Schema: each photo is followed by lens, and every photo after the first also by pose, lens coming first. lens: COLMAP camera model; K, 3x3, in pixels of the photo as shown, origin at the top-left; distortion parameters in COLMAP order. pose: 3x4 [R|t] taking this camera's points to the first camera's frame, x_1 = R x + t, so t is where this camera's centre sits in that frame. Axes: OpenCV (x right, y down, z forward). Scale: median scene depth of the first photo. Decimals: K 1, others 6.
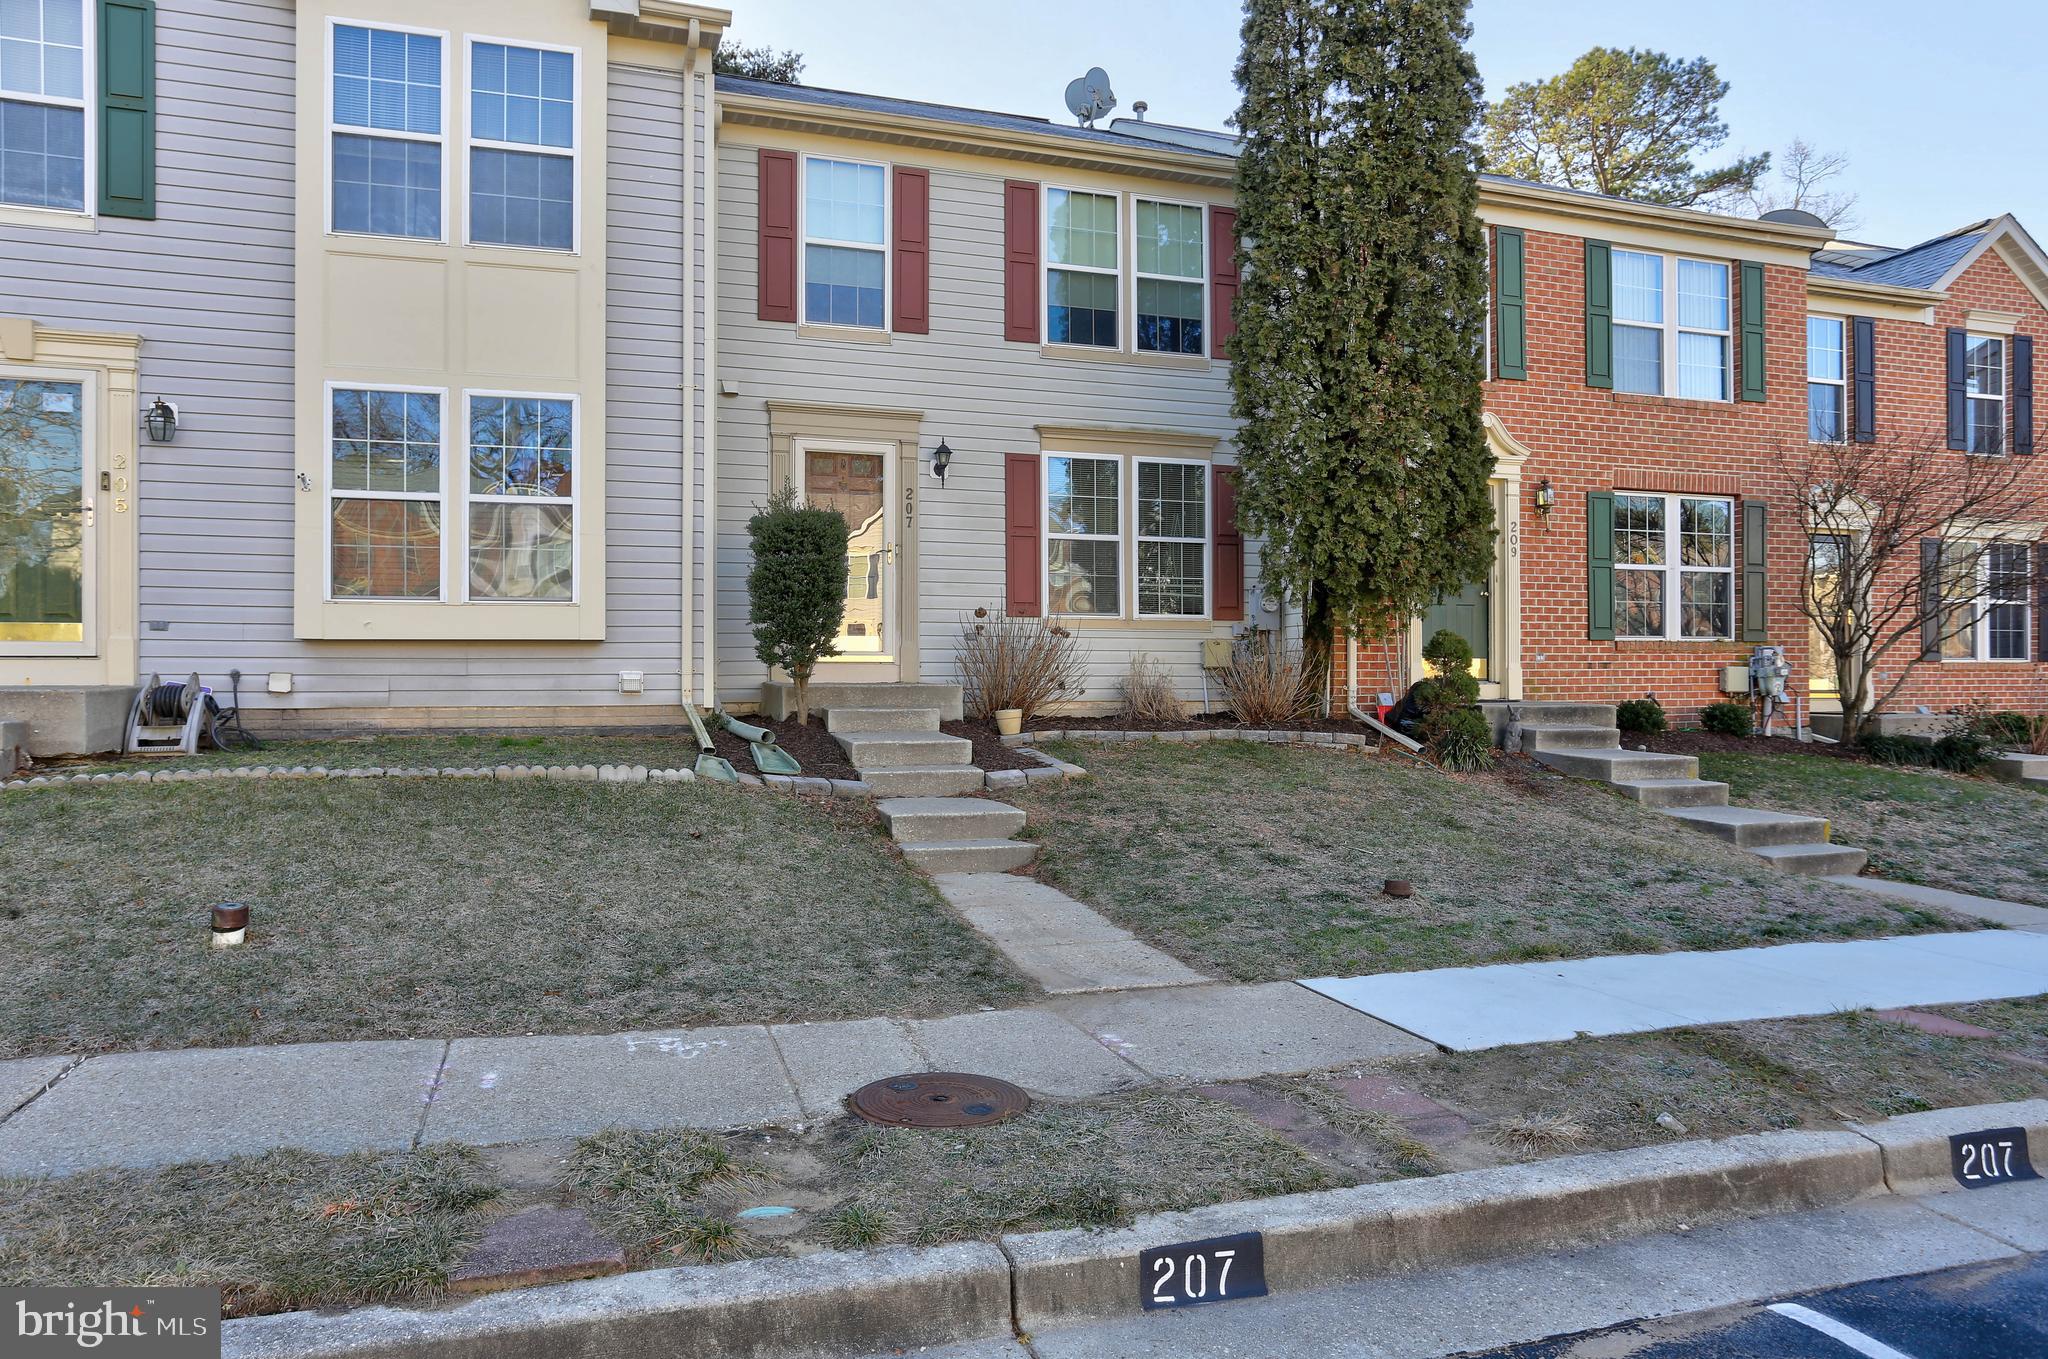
lens RADIAL K [[1347.9, 0, 924.1], [0, 1347.9, 701.5], [0, 0, 1]] dist [-0.025518, -0.000335]
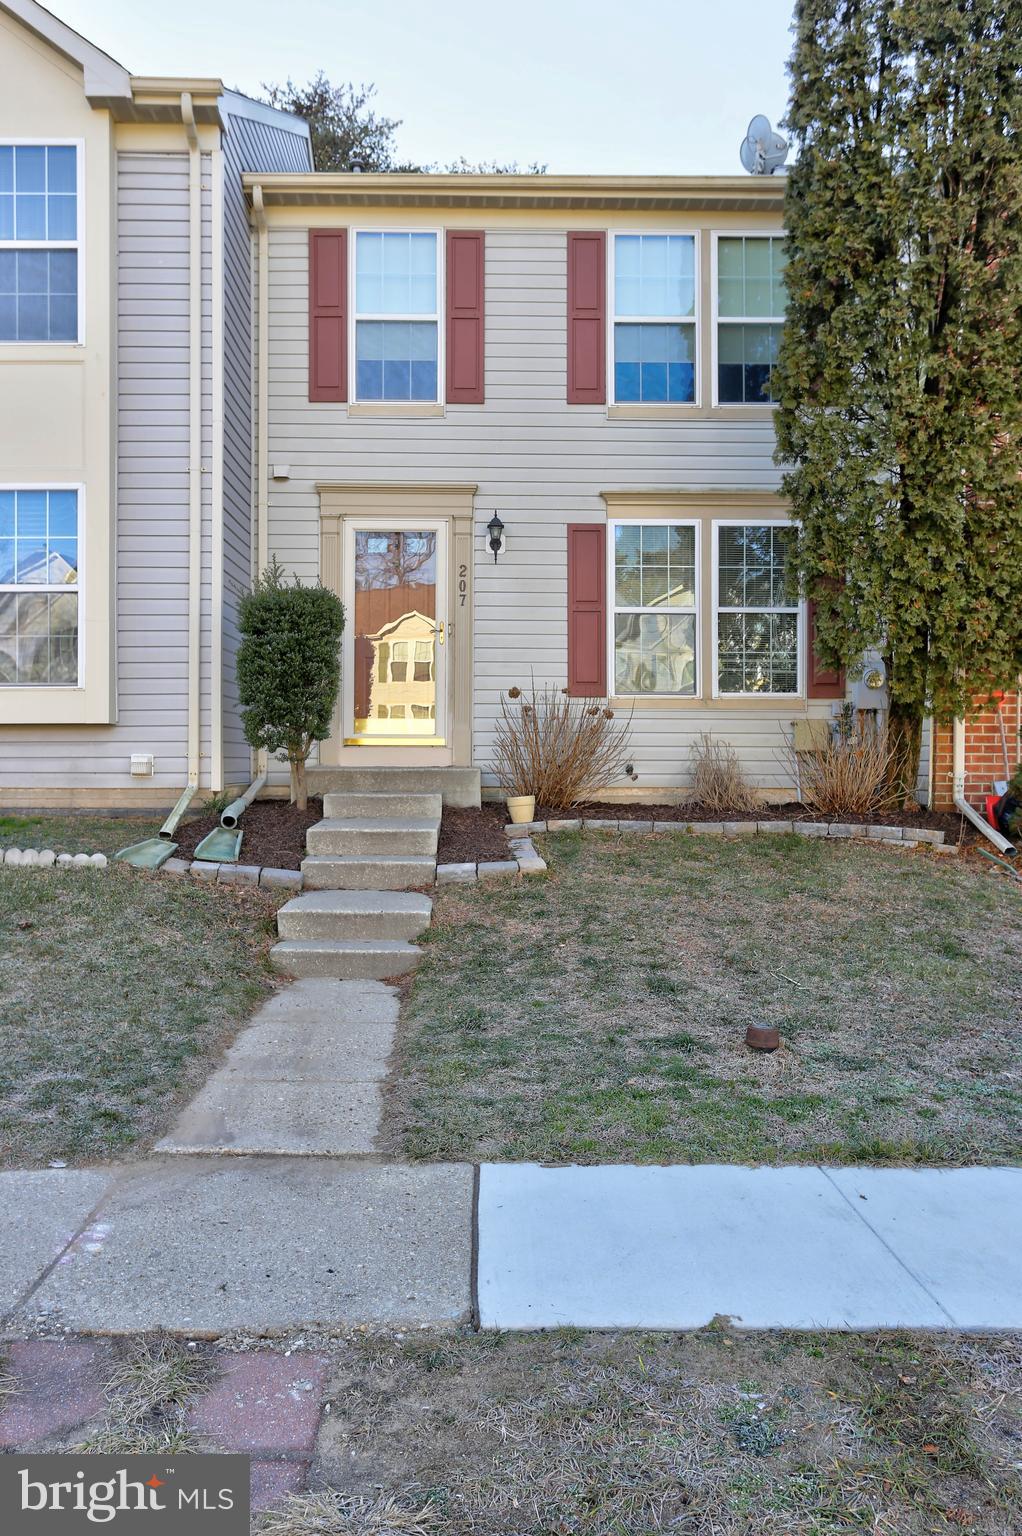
lens RADIAL K [[1170.9, 0, 501.3], [0, 1170.9, 784.2], [0, 0, 1]] dist [-0.008316, 0.029277]
pose [[0.955671, 0.008795, -0.294306, 0.302334], [-0.007943, 0.999960, 0.004091, -0.005661], [0.294331, -0.001572, 0.955702, 0.235269]]
